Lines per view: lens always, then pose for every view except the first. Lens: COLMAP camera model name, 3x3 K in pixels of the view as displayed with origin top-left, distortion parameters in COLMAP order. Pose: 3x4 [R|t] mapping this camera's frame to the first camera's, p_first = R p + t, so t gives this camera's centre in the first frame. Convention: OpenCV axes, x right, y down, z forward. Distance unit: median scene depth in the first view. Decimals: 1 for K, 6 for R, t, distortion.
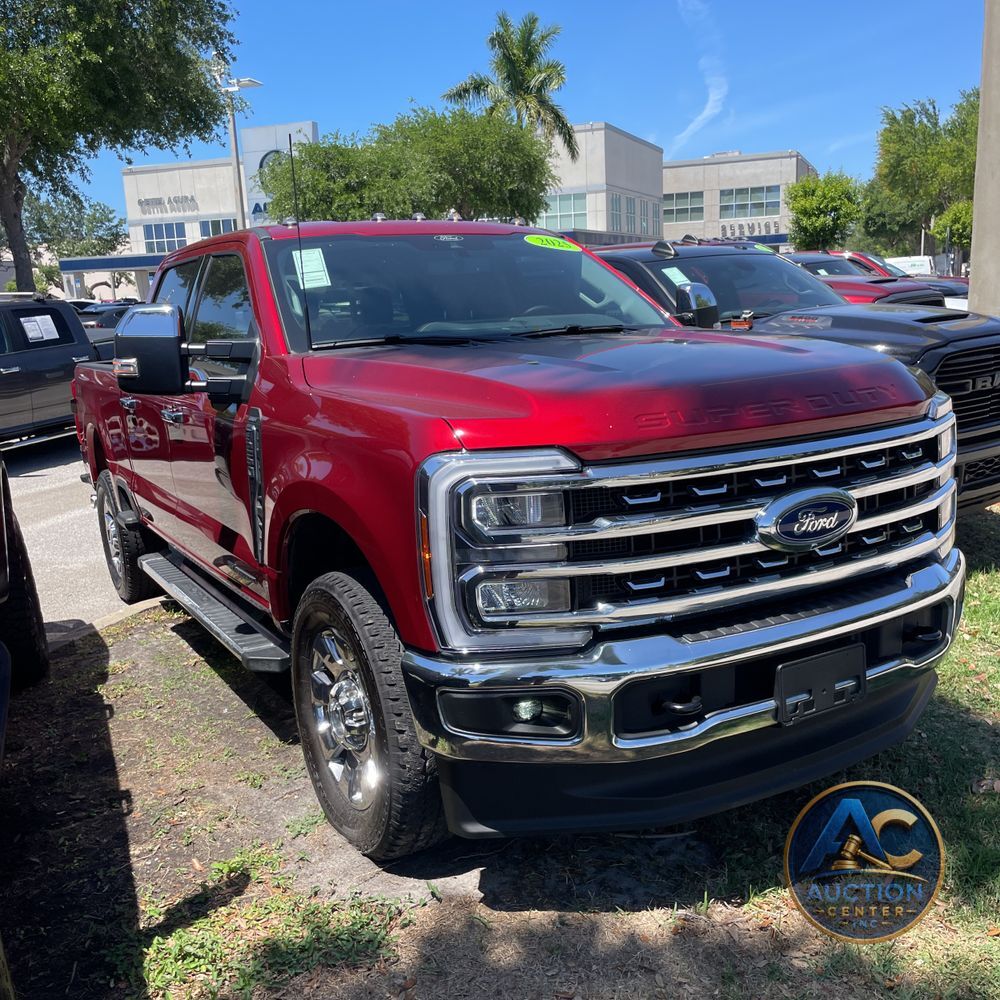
lens RADIAL K [[1059.1, 0, 497.8], [0, 1059.1, 495.2], [0, 0, 1]] dist [0.107220, -0.163926]
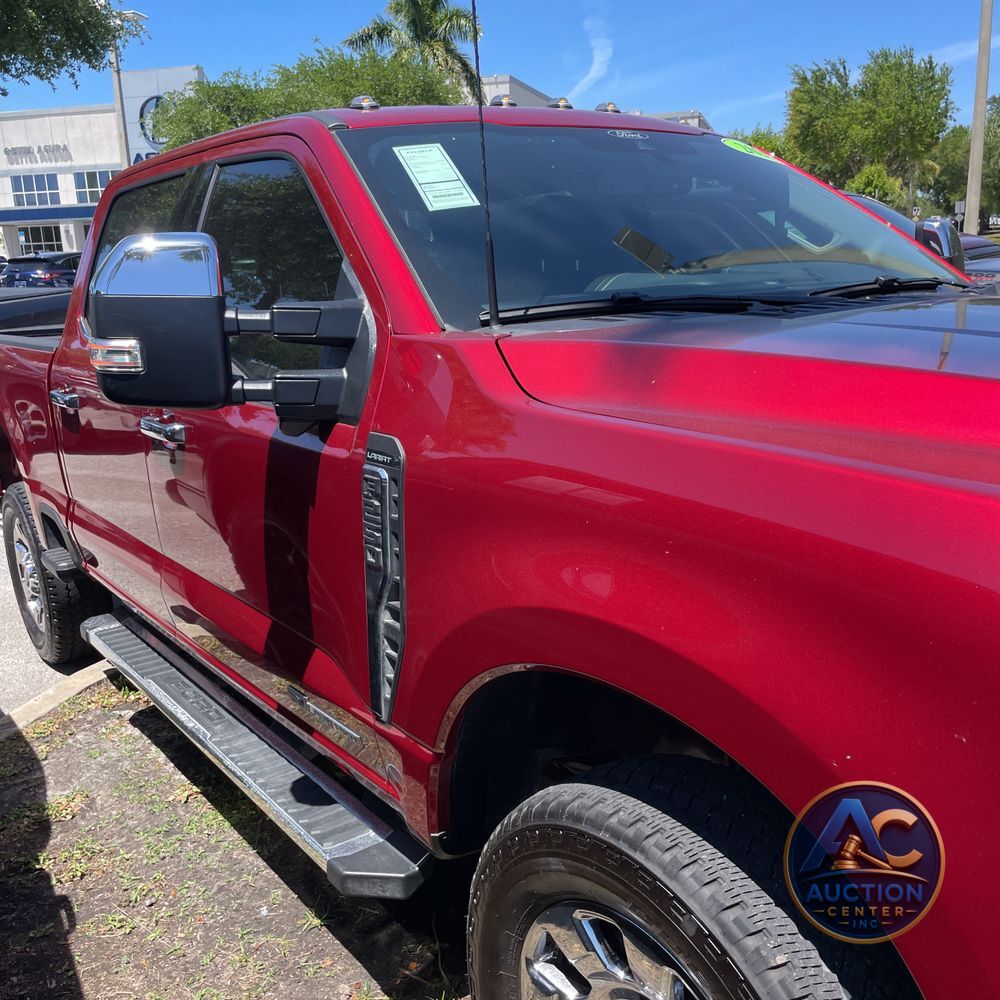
lens RADIAL K [[1061.4, 0, 500.0], [0, 1061.4, 500.0], [0, 0, 1]] dist [0.099627, -0.145265]
pose [[0.994623, -0.015602, 0.102382, -0.109761], [0.011757, 0.999207, 0.038049, -0.033921], [-0.102895, -0.036641, 0.994017, 0.232713]]
